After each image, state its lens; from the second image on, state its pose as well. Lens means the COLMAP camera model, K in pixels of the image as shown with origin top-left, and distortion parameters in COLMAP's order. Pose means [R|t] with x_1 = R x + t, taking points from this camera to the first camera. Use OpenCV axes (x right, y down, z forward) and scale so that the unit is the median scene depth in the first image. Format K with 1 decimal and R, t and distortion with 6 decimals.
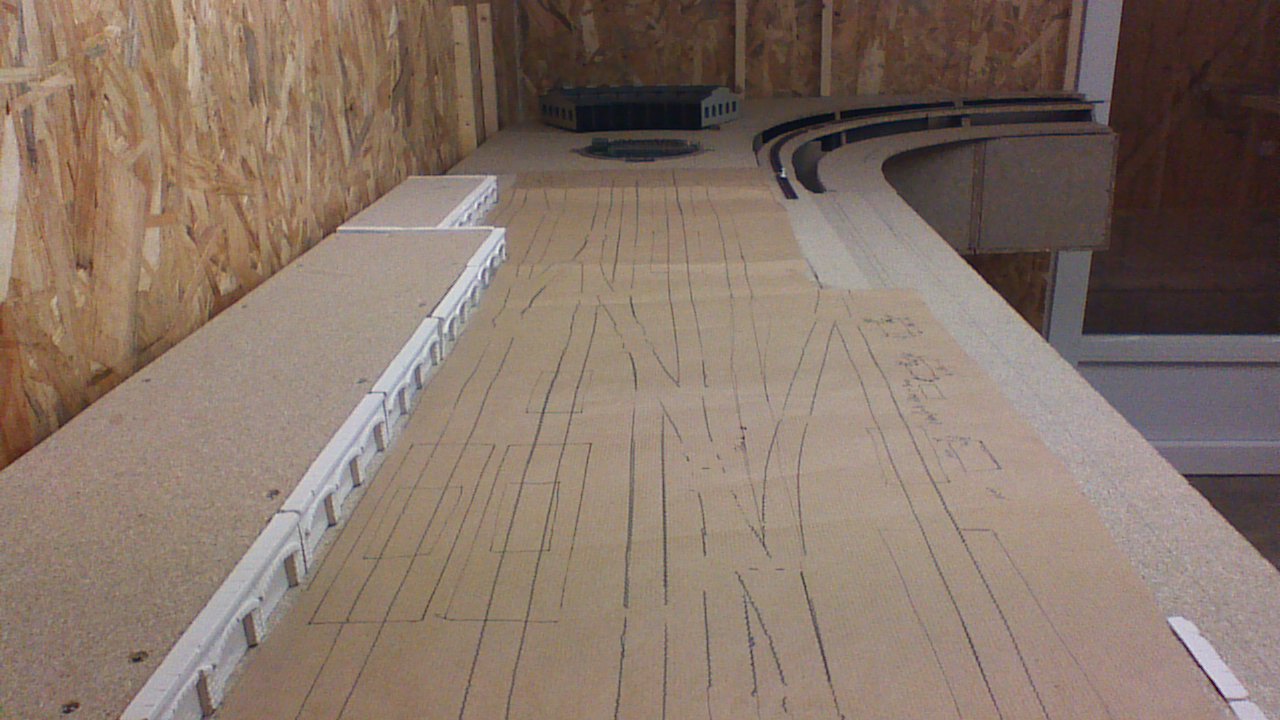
lens RADIAL K [[1102.7, 0, 644.0], [0, 1102.7, 378.6], [0, 0, 1]] dist [0.034689, -0.137536]
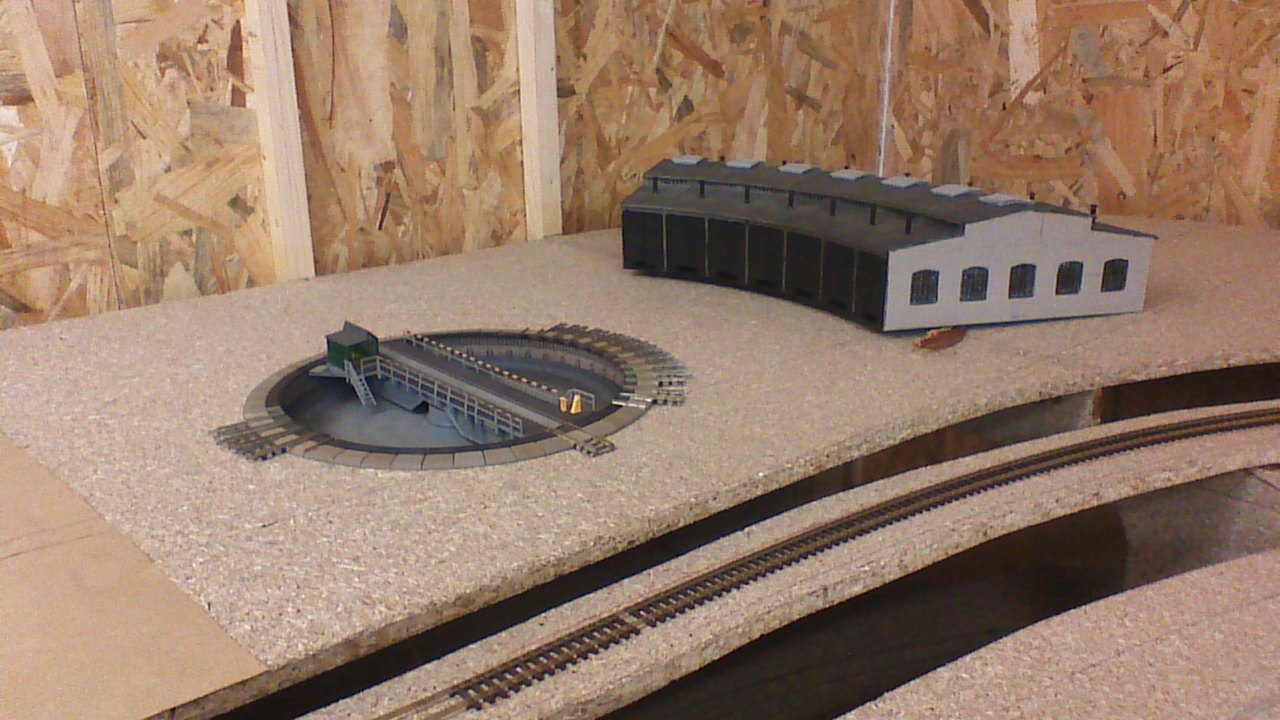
lens RADIAL K [[1102.7, 0, 644.0], [0, 1102.7, 378.6], [0, 0, 1]] dist [0.034689, -0.137536]
pose [[0.681743, 0.248879, -0.687958, 0.187248], [-0.254147, 0.962360, 0.096297, -0.186938], [0.686029, 0.109193, 0.719333, 0.596082]]
